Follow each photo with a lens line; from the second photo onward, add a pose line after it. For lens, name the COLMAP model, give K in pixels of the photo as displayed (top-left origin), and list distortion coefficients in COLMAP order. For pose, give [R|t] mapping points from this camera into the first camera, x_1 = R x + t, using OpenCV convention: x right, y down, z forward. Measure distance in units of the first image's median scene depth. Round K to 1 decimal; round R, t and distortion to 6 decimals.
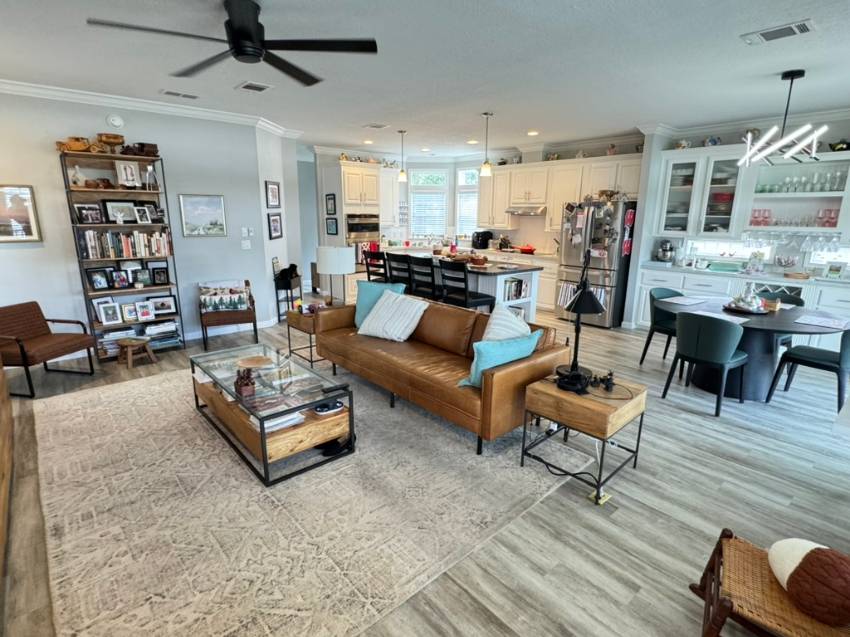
lens RADIAL K [[441.2, 0, 422.2], [0, 441.2, 320.6], [0, 0, 1]] dist [-0.003088, -0.001218]
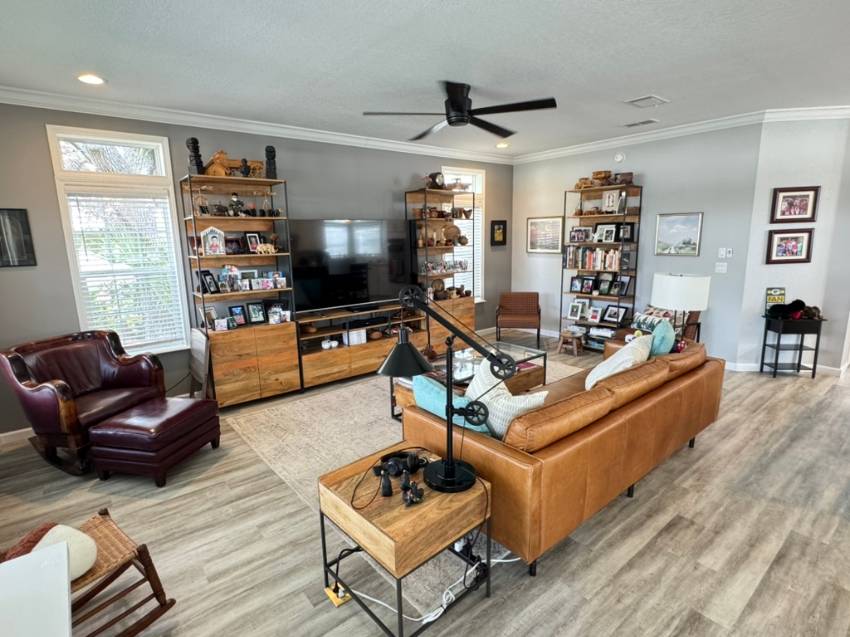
lens RADIAL K [[441.2, 0, 422.2], [0, 441.2, 320.6], [0, 0, 1]] dist [-0.003088, -0.001218]
pose [[-0.032304, 0.182146, -0.982741, 0.426992], [-0.215062, 0.958955, 0.184806, -0.096464], [0.976066, 0.217321, 0.008195, 0.407678]]
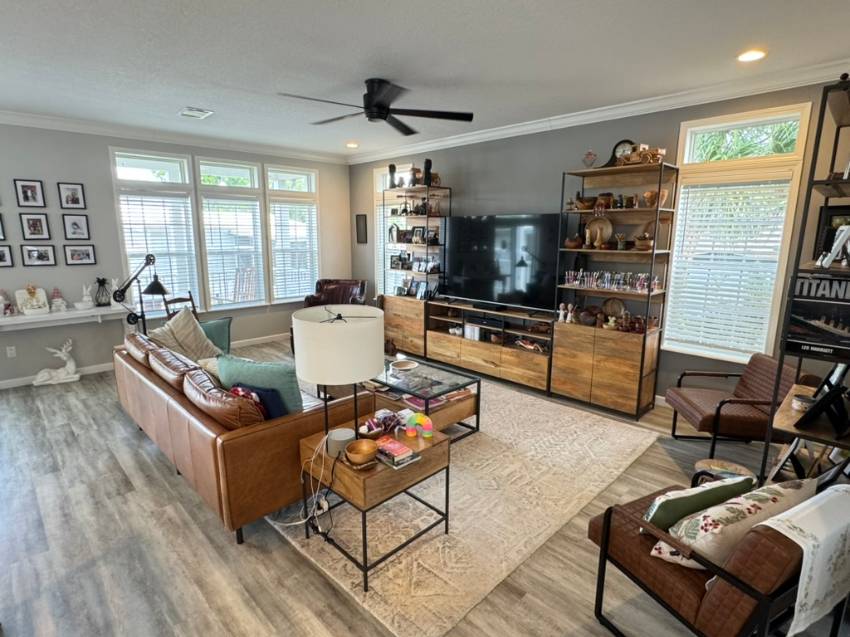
lens RADIAL K [[449.1, 0, 426.6], [0, 449.1, 312.9], [0, 0, 1]] dist [-0.001548, -0.000544]
pose [[-0.997451, -0.003091, -0.071291, -0.179386], [-0.031651, 0.914570, 0.403188, -0.251136], [0.063954, 0.404416, -0.912336, 1.012417]]
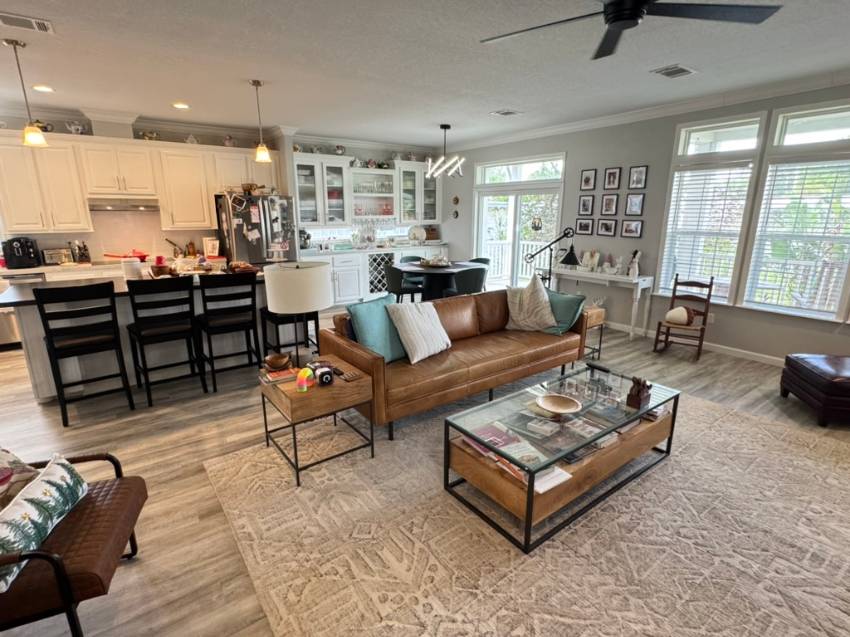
lens RADIAL K [[430.2, 0, 425.0], [0, 430.2, 318.5], [0, 0, 1]] dist [-0.004157, -0.000971]
pose [[0.084634, -0.251649, 0.964111, -0.548327], [0.236663, 0.944971, 0.225878, -0.135939], [-0.967899, 0.209052, 0.139533, 0.552146]]
